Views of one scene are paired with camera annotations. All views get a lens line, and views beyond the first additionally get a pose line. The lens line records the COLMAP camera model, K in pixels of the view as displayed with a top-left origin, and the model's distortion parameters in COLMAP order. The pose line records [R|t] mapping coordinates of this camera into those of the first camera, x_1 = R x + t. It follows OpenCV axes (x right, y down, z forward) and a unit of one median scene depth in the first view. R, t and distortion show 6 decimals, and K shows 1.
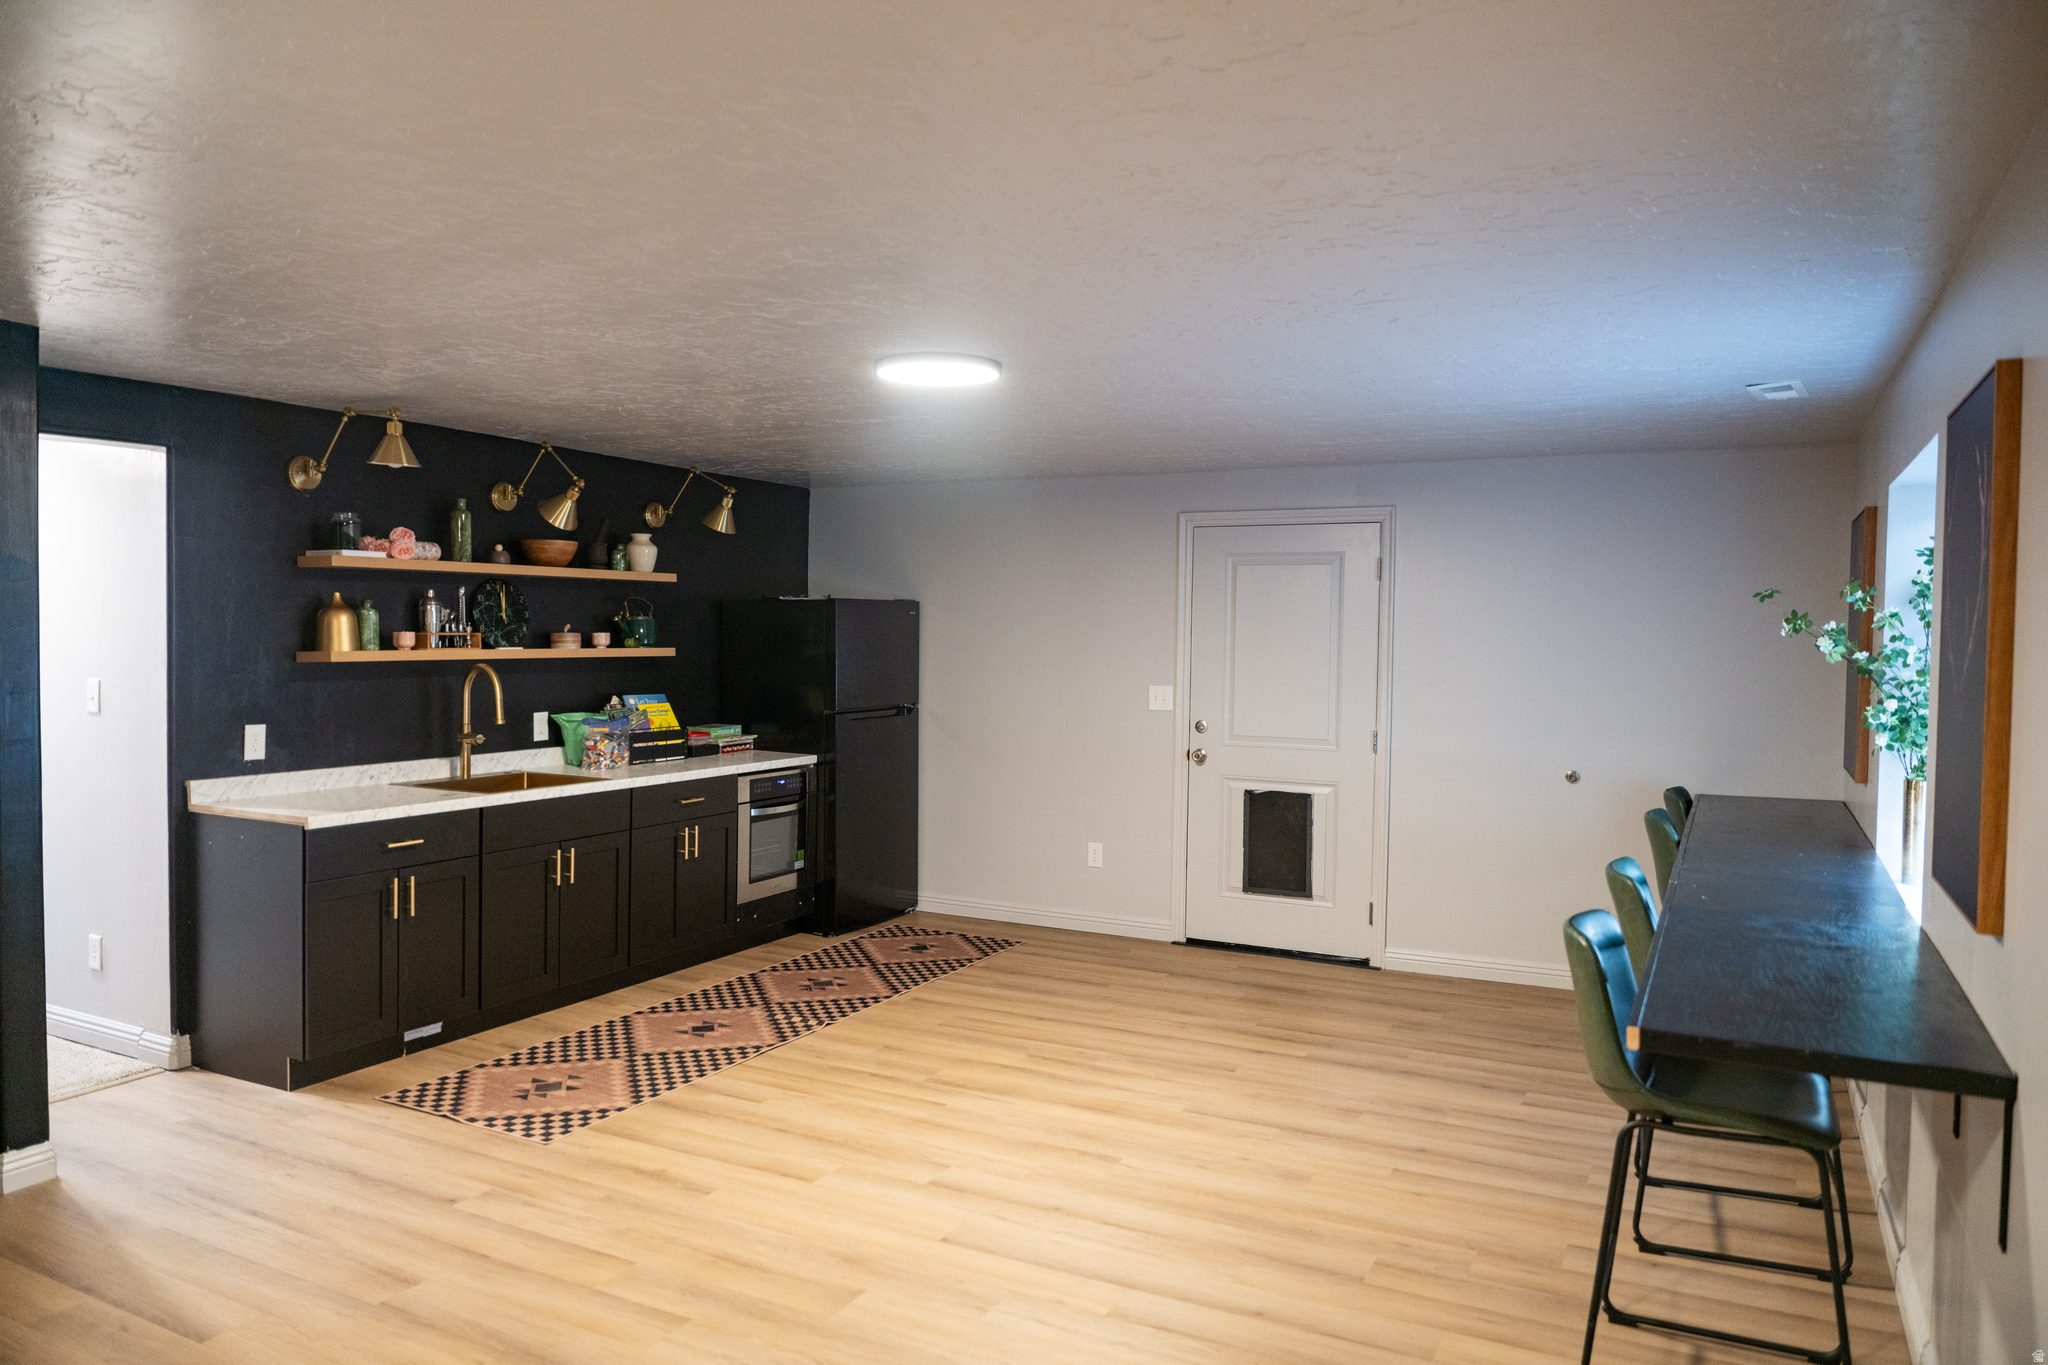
lens RADIAL K [[1375.7, 0, 1030.1], [0, 1375.7, 682.6], [0, 0, 1]] dist [-0.001440, -0.009197]
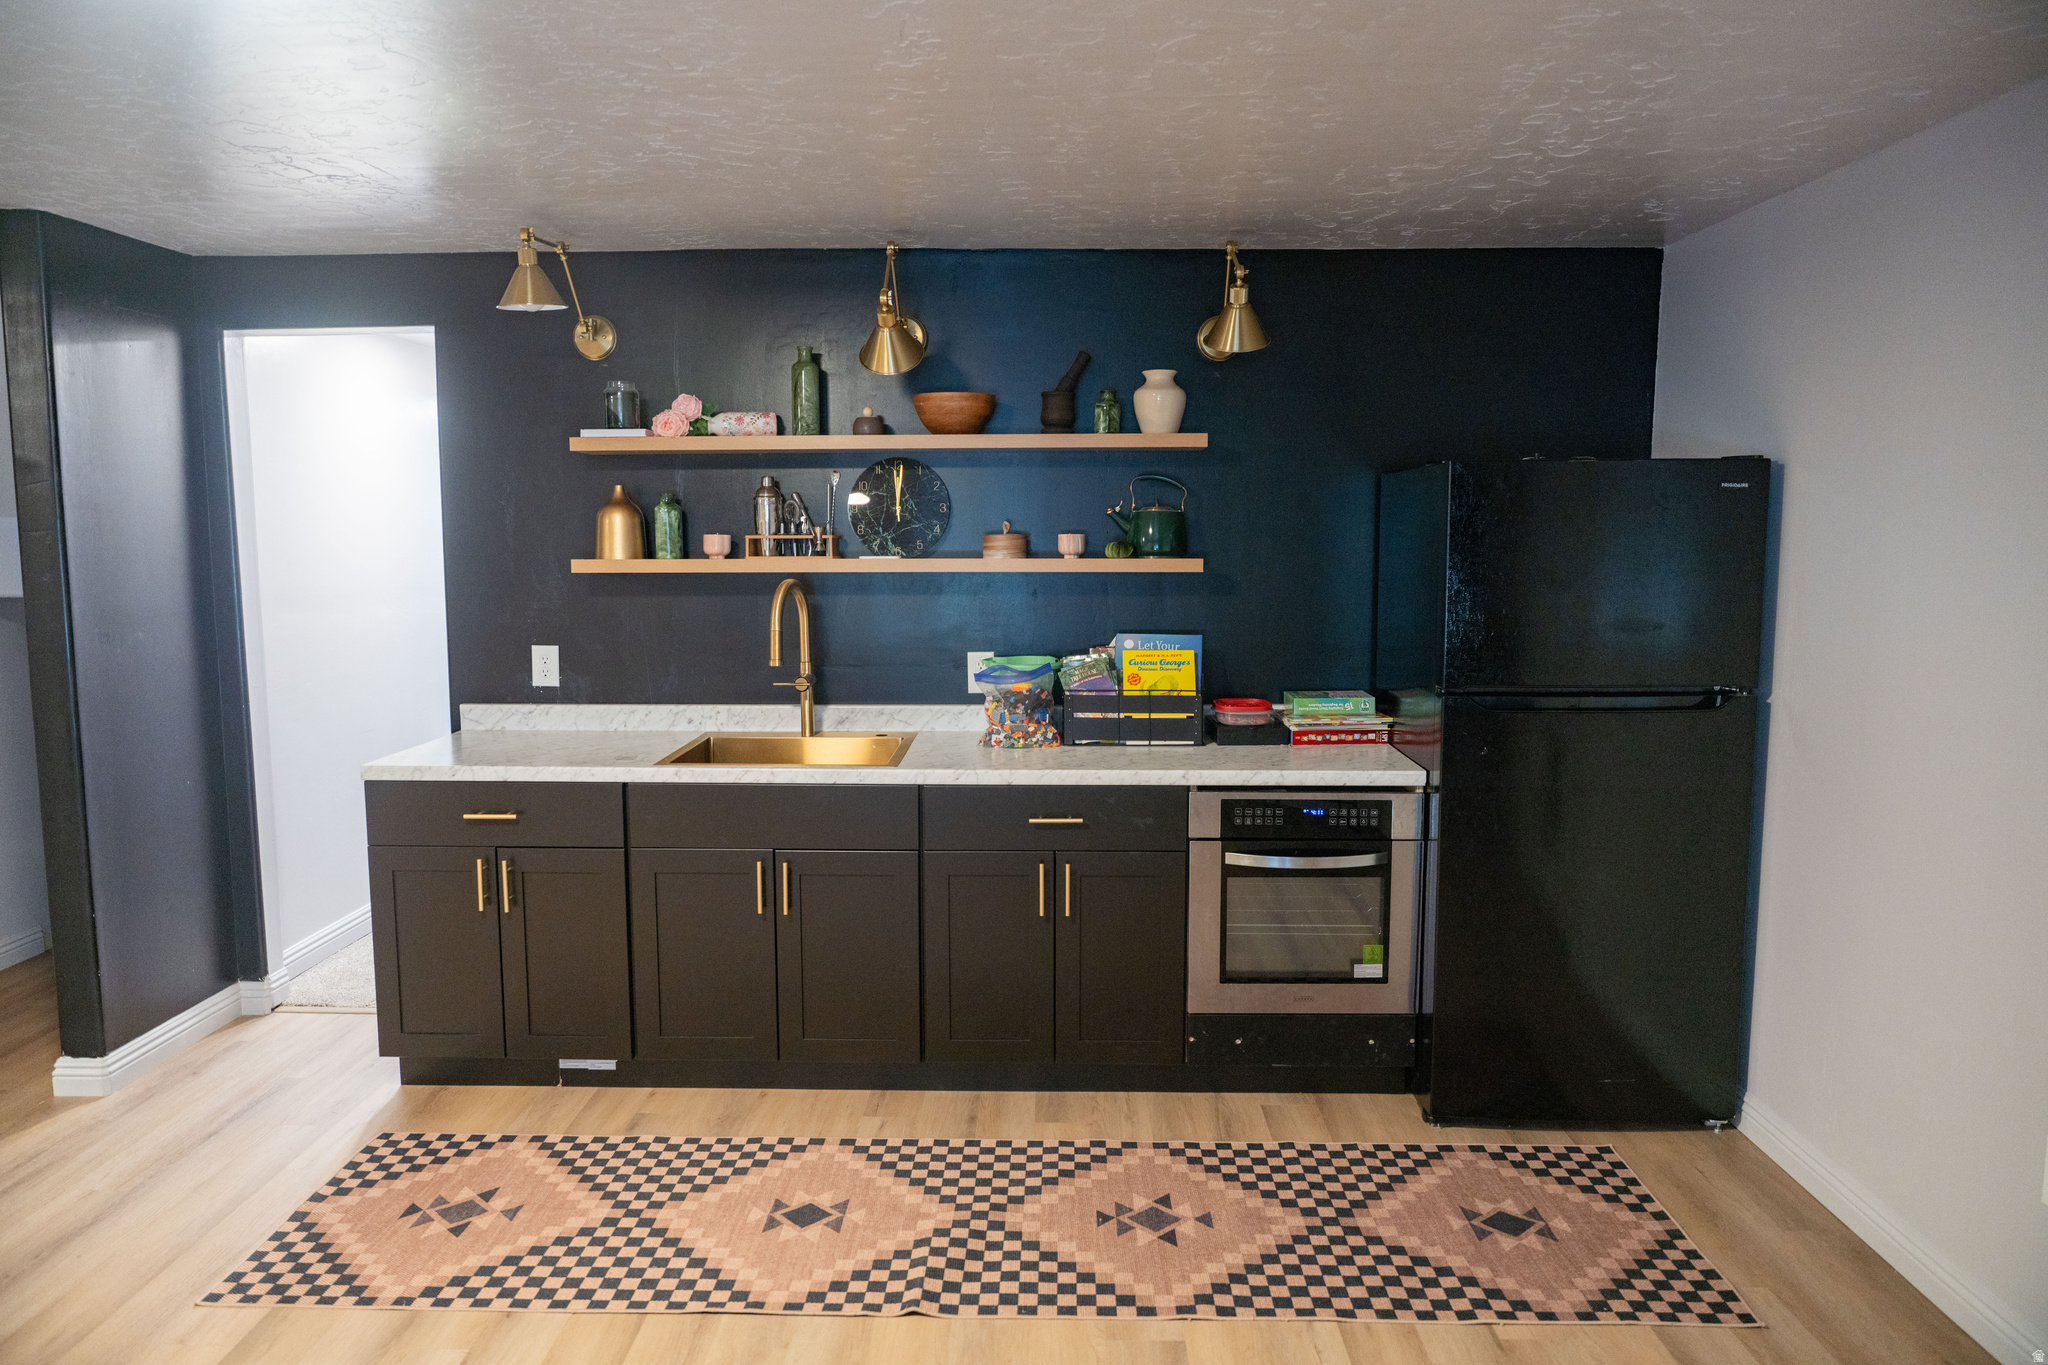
lens RADIAL K [[1375.7, 0, 1019.8], [0, 1375.7, 671.9], [0, 0, 1]] dist [-0.001440, -0.009197]
pose [[0.437013, 0.083506, -0.895571, 0.296889], [-0.027916, 0.996461, 0.079291, -0.025955], [0.899022, -0.009651, 0.437797, 0.808024]]
